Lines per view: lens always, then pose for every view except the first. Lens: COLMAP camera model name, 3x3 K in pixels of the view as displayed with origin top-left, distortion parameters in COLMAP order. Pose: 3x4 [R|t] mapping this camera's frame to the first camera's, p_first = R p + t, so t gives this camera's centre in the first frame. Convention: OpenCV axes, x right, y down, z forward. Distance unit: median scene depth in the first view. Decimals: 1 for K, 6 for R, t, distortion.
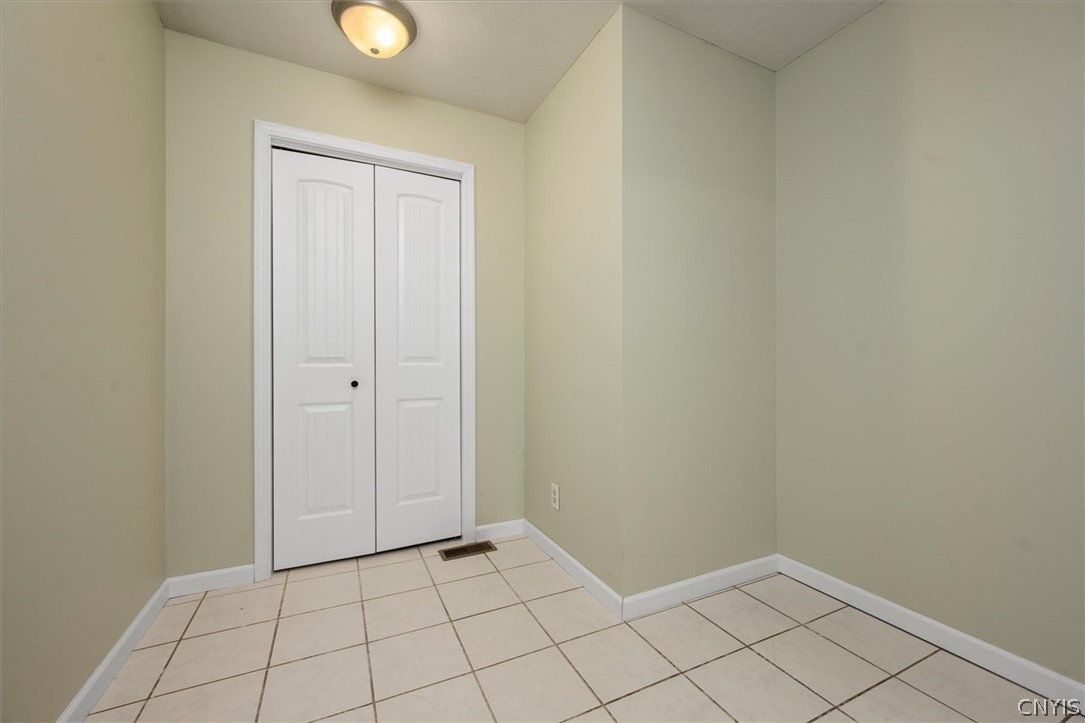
lens RADIAL K [[436.1, 0, 547.2], [0, 436.1, 360.6], [0, 0, 1]] dist [0.002214, -0.000456]
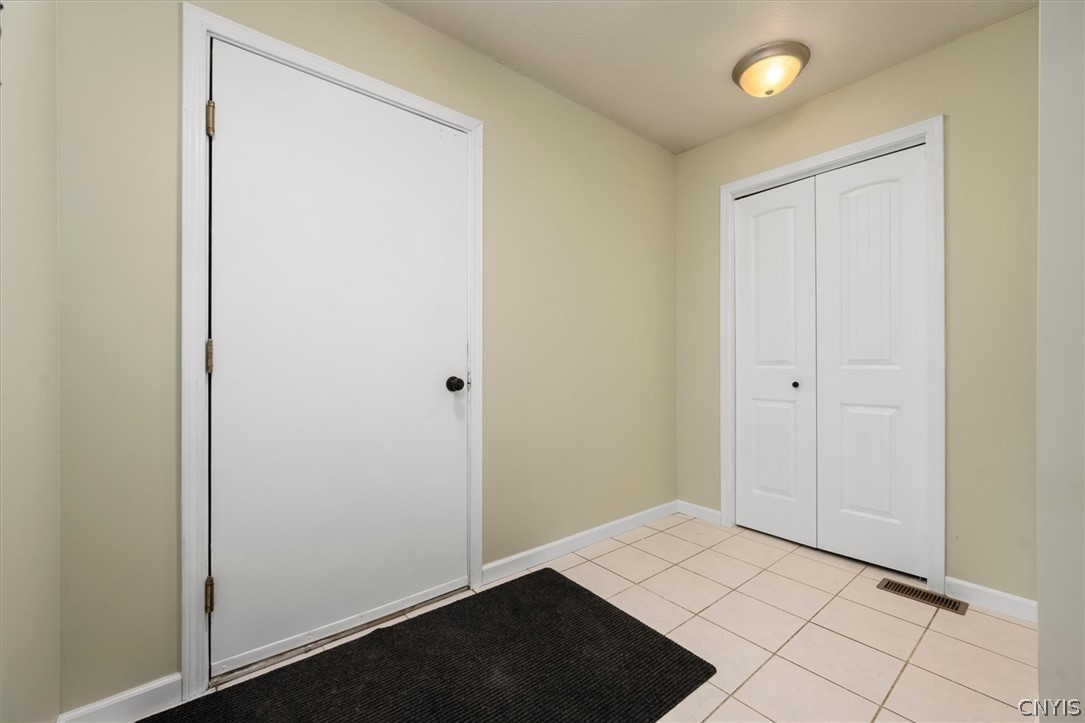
lens RADIAL K [[436.1, 0, 542.7], [0, 436.1, 365.8], [0, 0, 1]] dist [0.002214, -0.000456]
pose [[0.229249, 0.006716, -0.973345, 0.457796], [0.000606, 0.999975, 0.007043, -0.001905], [0.973368, -0.002205, 0.229239, 0.124692]]
